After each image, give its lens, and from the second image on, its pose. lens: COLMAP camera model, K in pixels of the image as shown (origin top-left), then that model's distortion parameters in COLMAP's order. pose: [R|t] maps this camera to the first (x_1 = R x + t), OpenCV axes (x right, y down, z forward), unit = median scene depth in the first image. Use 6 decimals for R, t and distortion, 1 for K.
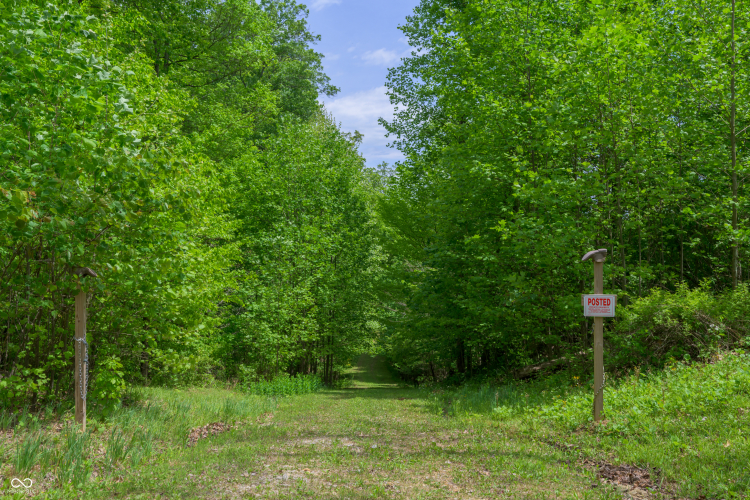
lens RADIAL K [[645.3, 0, 375.0], [0, 645.3, 250.0], [0, 0, 1]] dist [0.046140, 0.000220]
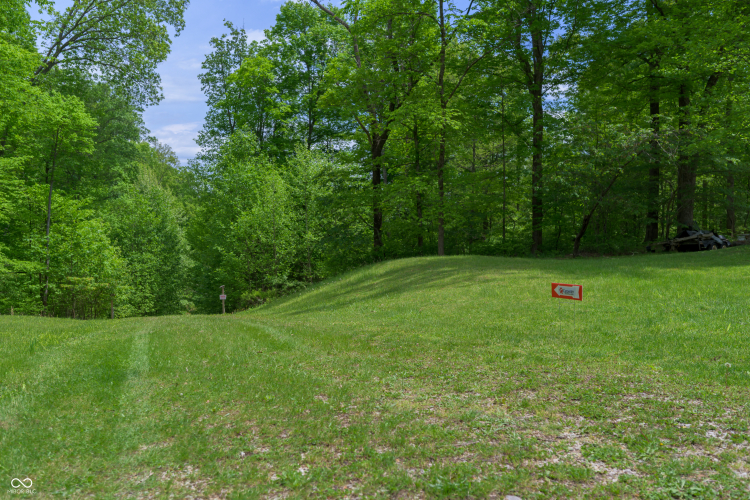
lens RADIAL K [[626.5, 0, 376.2], [0, 626.5, 271.6], [0, 0, 1]] dist [0.007578, 0.002249]
pose [[0.961663, -0.031128, 0.272461, 0.033369], [0.010482, 0.996983, 0.076905, -0.085579], [-0.274033, -0.071101, 0.959088, -0.714074]]
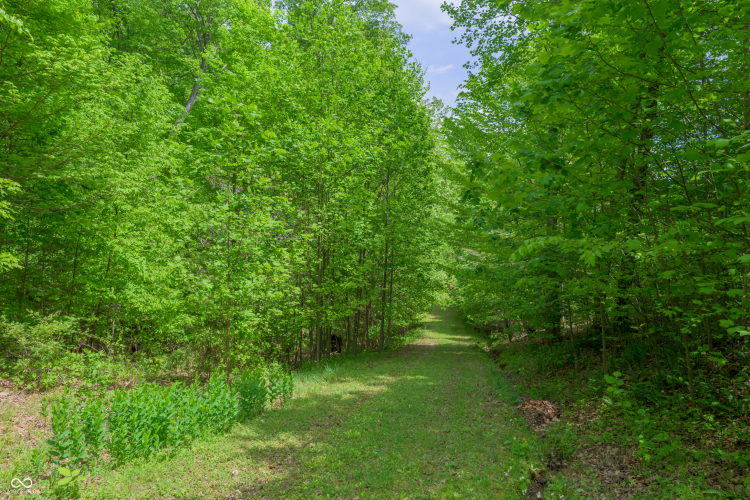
lens RADIAL K [[475.1, 0, 376.7], [0, 475.1, 238.8], [0, 0, 1]] dist [-0.001502, -0.000547]
pose [[0.985480, 0.006208, -0.169680, 0.024987], [-0.000225, 0.999378, 0.035258, 0.049251], [0.169793, -0.034708, 0.984868, 0.399357]]
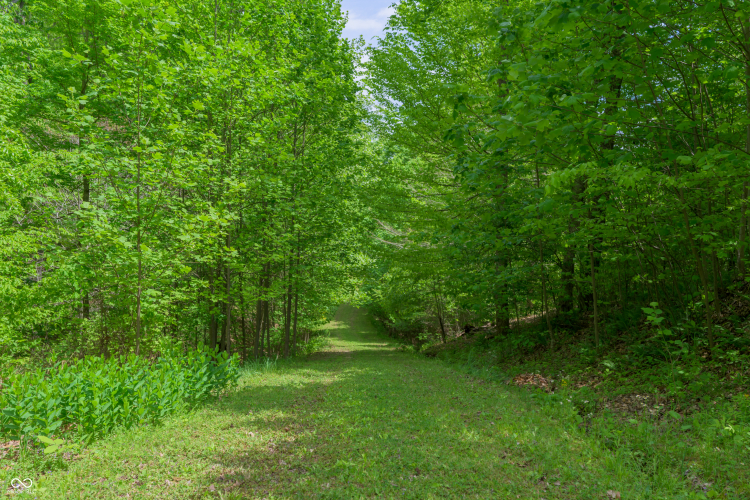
lens RADIAL K [[645.3, 0, 375.0], [0, 645.3, 250.0], [0, 0, 1]] dist [0.046140, 0.000220]
pose [[0.999218, -0.003459, 0.039390, -0.014758], [0.000662, 0.997492, 0.070783, 0.065469], [-0.039536, -0.070702, 0.996714, 0.368468]]
